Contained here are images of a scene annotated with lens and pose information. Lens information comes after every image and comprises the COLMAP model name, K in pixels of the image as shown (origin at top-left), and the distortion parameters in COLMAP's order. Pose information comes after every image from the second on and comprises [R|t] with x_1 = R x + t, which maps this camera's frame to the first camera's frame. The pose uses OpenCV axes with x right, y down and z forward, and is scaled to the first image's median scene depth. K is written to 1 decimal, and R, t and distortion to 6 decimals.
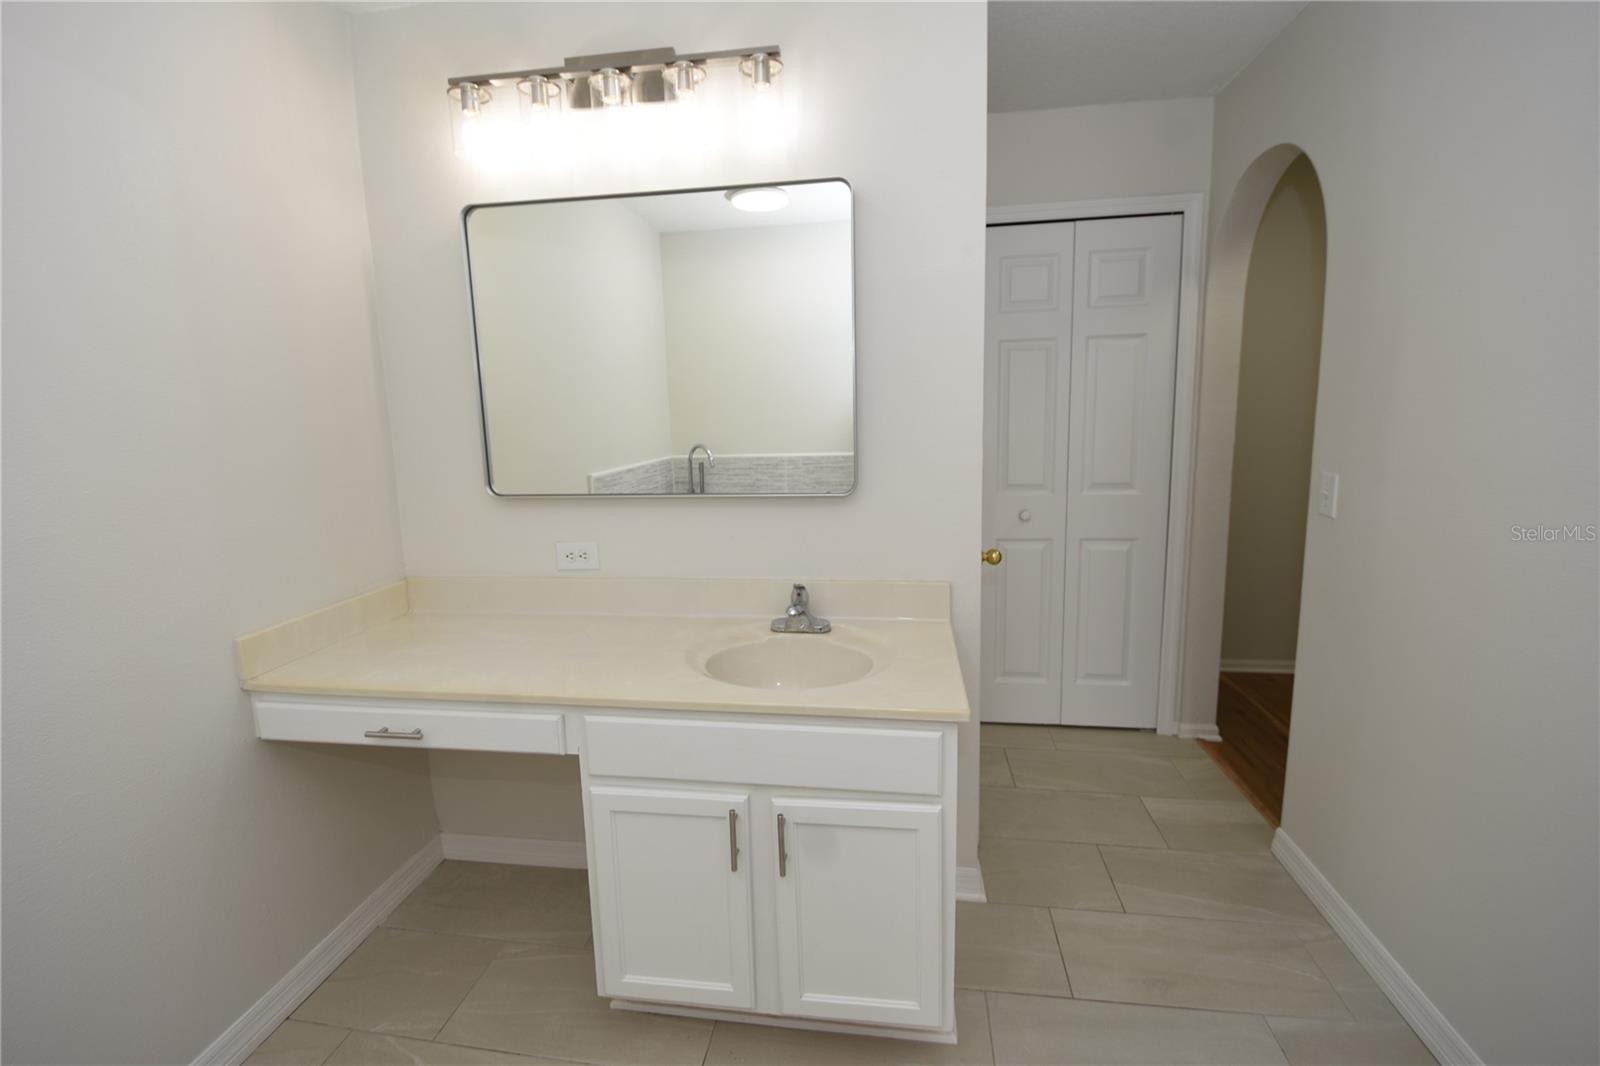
lens RADIAL K [[706.6, 0, 796.9], [0, 706.6, 515.2], [0, 0, 1]] dist [0.007953, -0.019528]
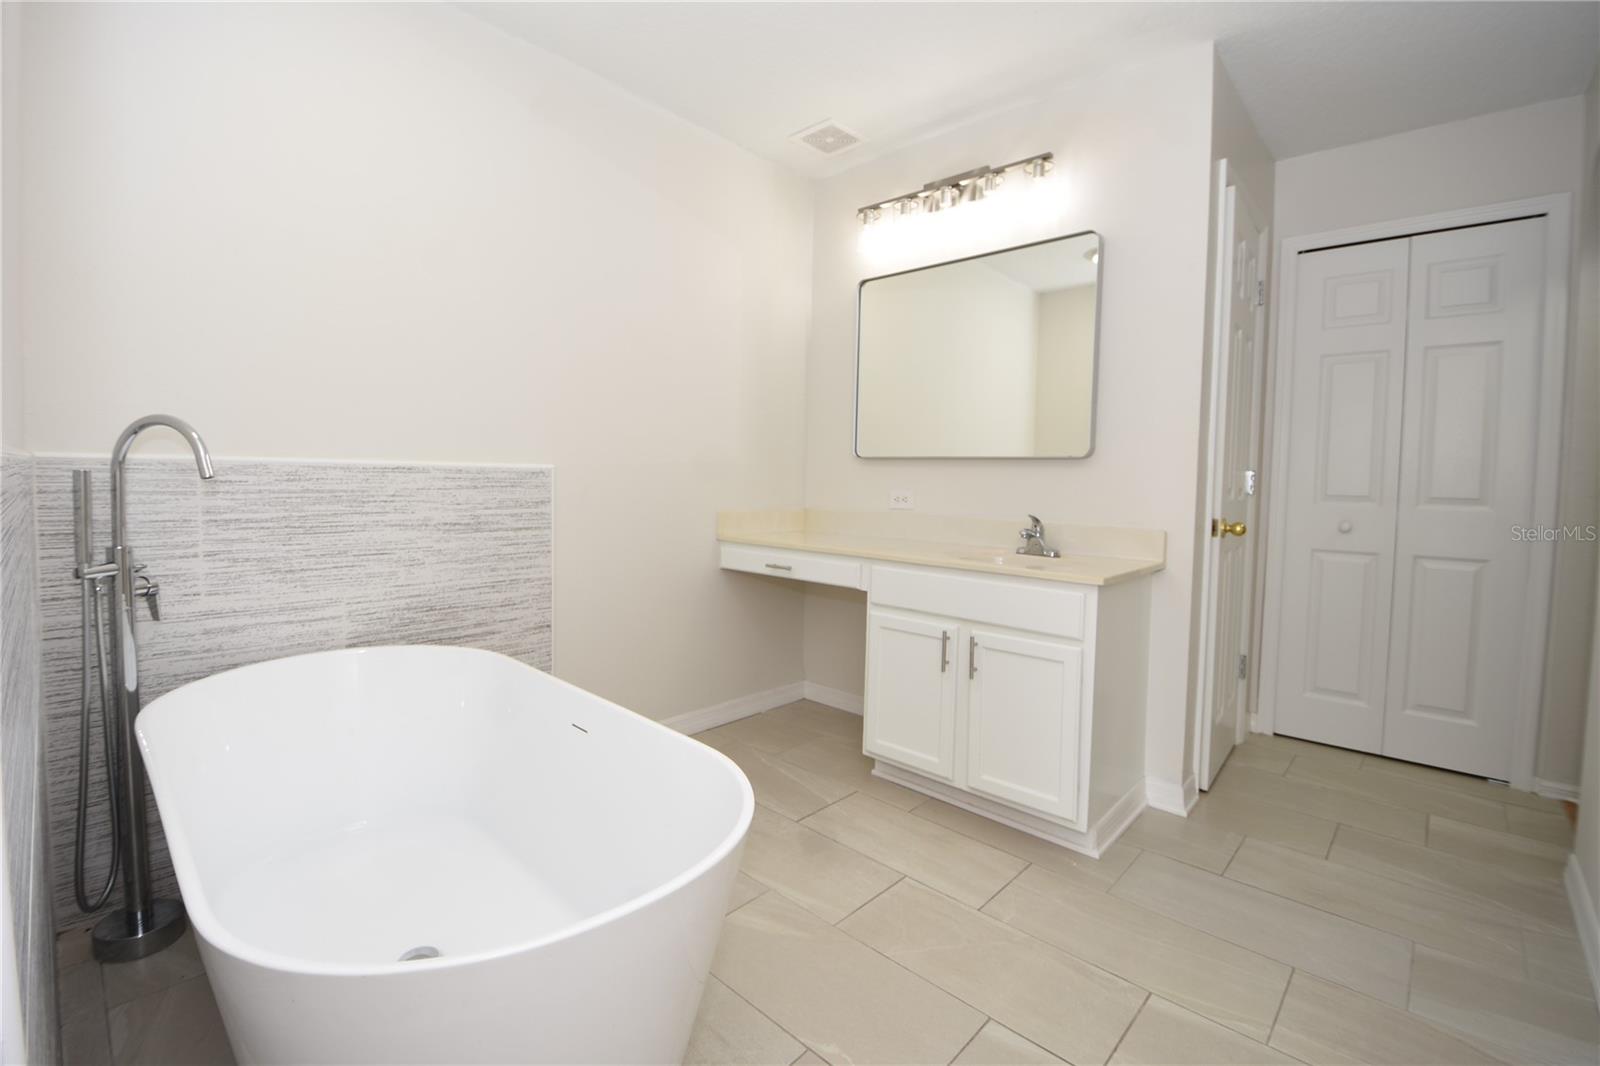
lens RADIAL K [[706.6, 0, 796.9], [0, 706.6, 515.2], [0, 0, 1]] dist [0.007953, -0.019528]
pose [[0.824081, 0.075299, -0.561445, 0.406352], [-0.132277, 0.989305, -0.061472, 0.246691], [0.550811, 0.124924, 0.825228, -0.412724]]
